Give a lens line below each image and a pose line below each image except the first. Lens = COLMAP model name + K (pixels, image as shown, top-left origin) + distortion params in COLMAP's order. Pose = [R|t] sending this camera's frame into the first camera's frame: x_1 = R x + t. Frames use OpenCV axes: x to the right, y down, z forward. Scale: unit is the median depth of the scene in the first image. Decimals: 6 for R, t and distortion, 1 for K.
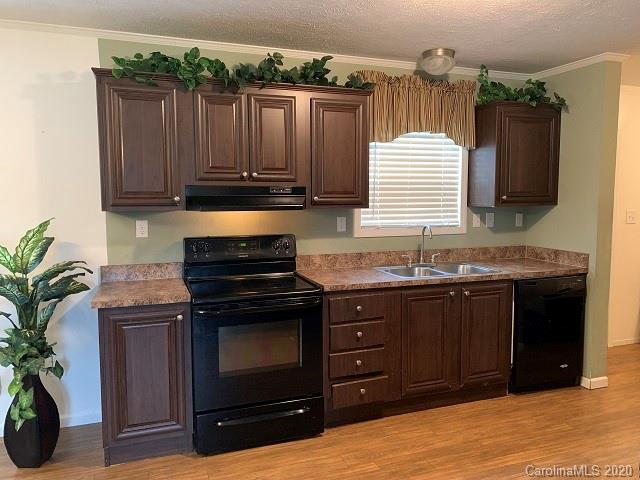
lens RADIAL K [[488.4, 0, 318.0], [0, 488.4, 236.6], [0, 0, 1]] dist [0.029153, -0.009173]
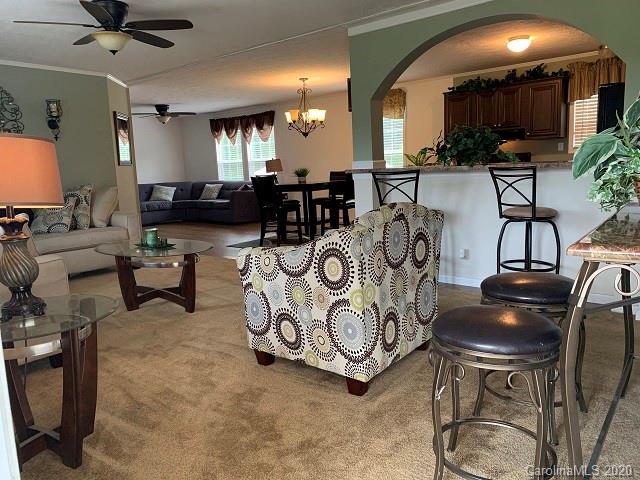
lens RADIAL K [[488.4, 0, 318.0], [0, 488.4, 236.6], [0, 0, 1]] dist [0.029153, -0.009173]
pose [[0.501877, 0.106482, -0.858360, 1.599642], [-0.035136, 0.994084, 0.102775, 0.201934], [0.864225, -0.021422, 0.502649, -0.997999]]
